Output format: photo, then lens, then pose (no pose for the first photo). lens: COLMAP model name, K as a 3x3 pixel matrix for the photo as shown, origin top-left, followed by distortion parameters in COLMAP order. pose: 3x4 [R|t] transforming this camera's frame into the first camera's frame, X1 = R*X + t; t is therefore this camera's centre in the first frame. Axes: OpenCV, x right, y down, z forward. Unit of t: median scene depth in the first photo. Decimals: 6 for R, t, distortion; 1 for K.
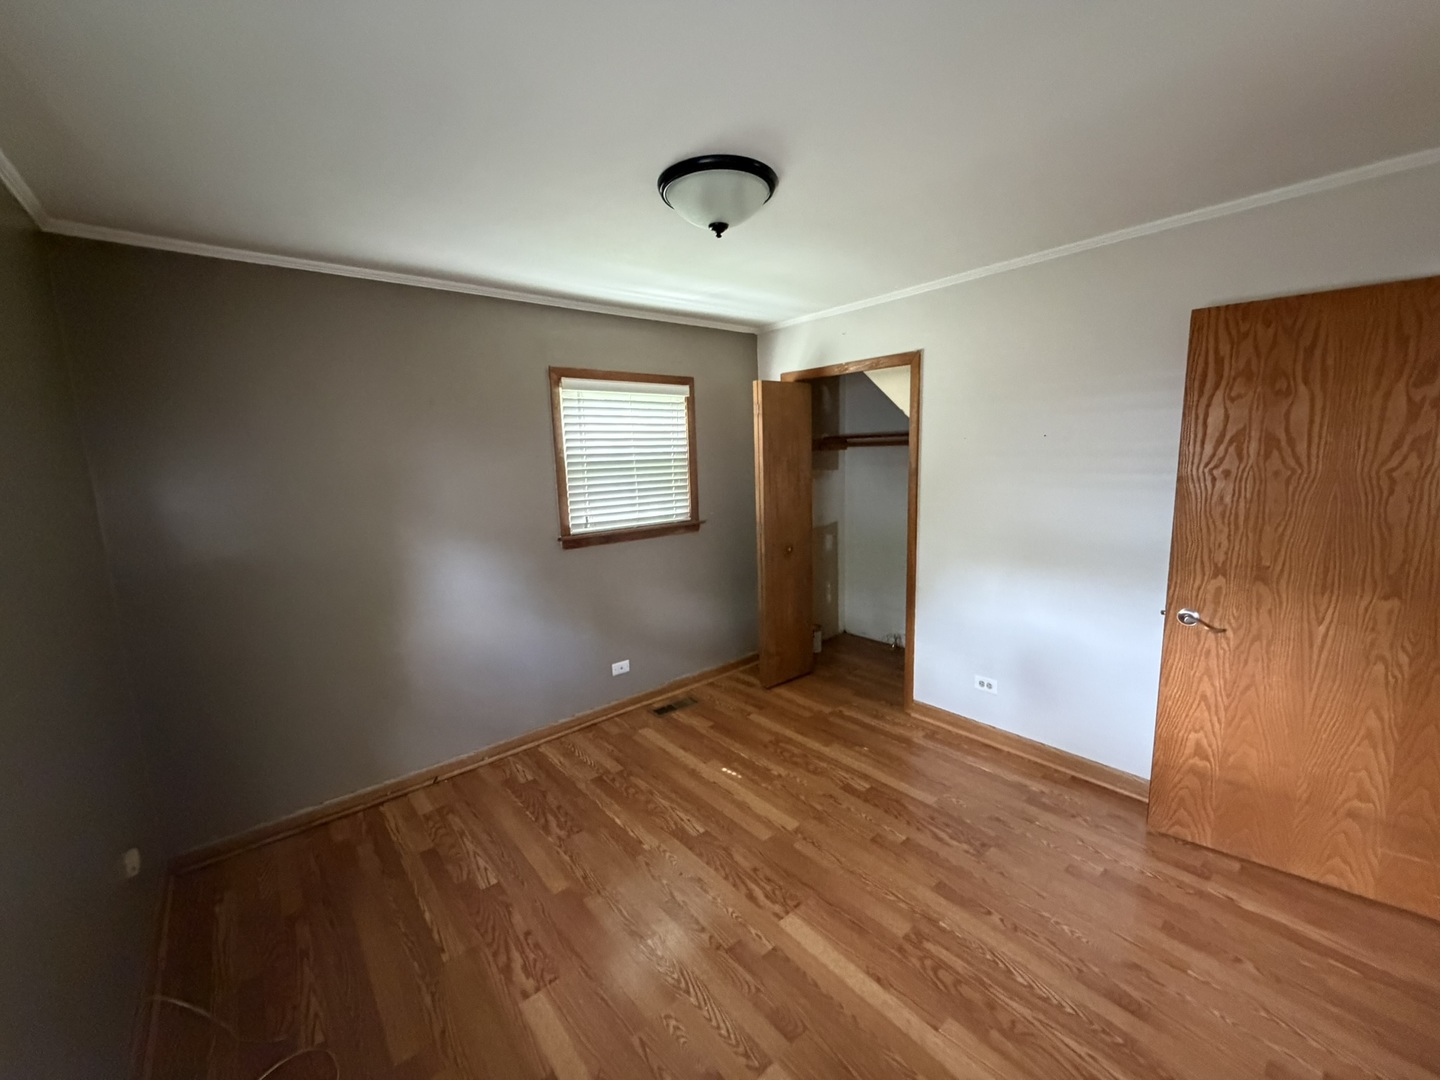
lens RADIAL K [[574.9, 0, 718.7], [0, 574.9, 537.0], [0, 0, 1]] dist [-0.003375, -0.000458]
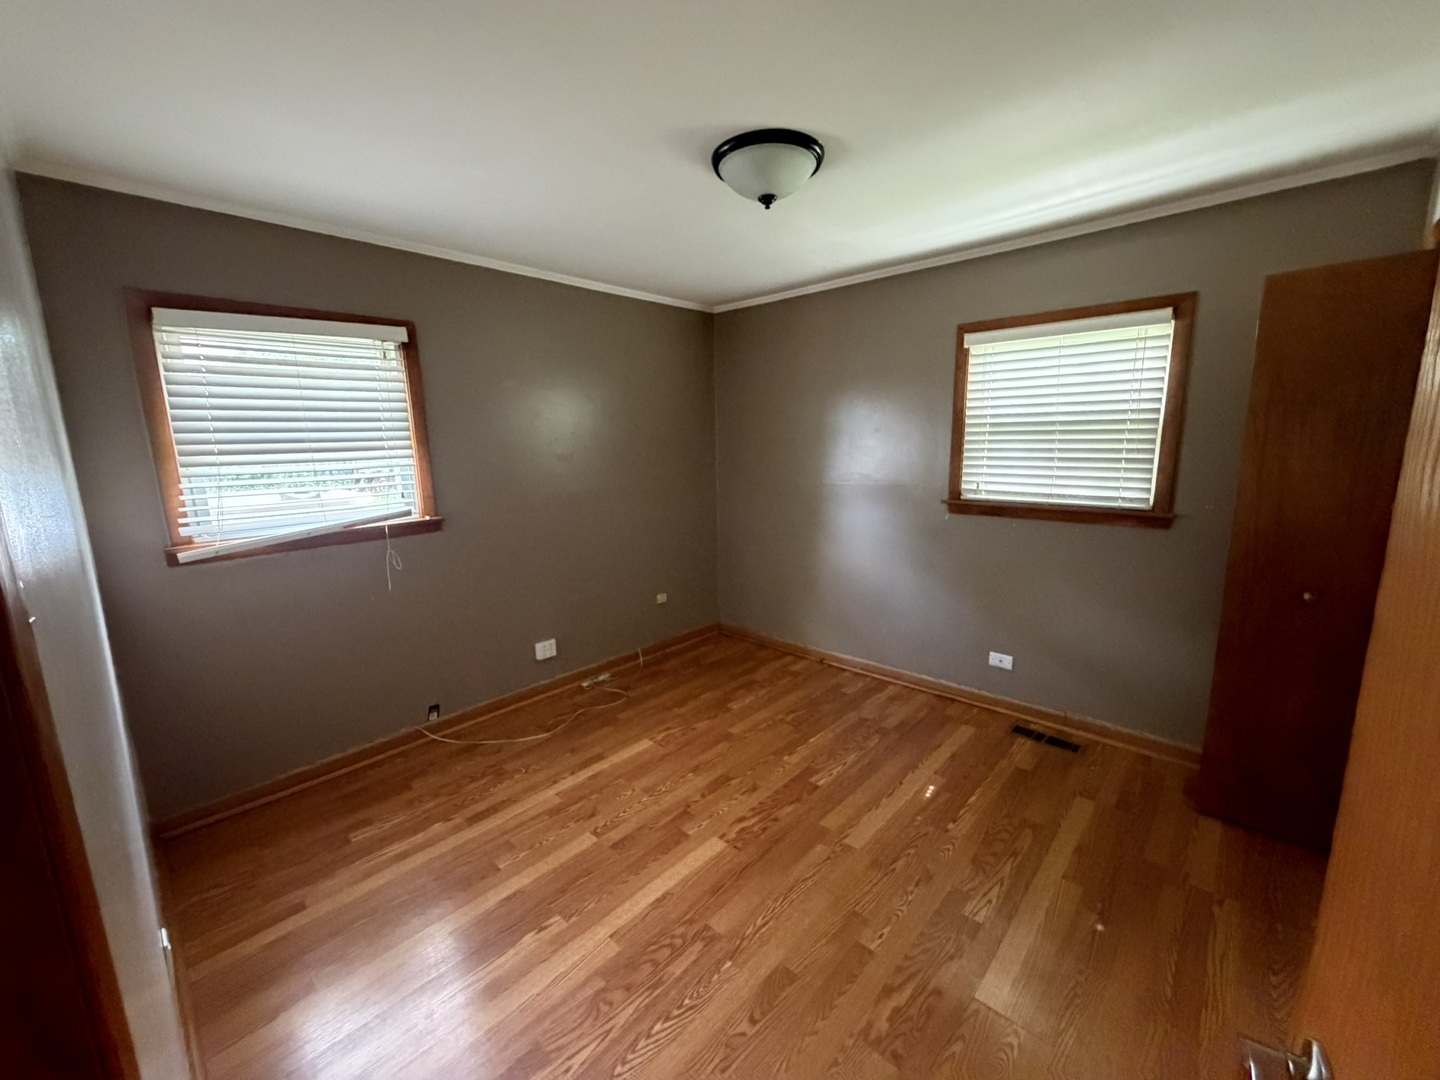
lens RADIAL K [[574.9, 0, 709.4], [0, 574.9, 537.5], [0, 0, 1]] dist [-0.003375, -0.000458]
pose [[0.111695, 0.196351, -0.974151, 0.737979], [-0.129802, 0.974769, 0.181593, -0.070124], [0.985229, 0.106164, 0.134364, 0.527181]]
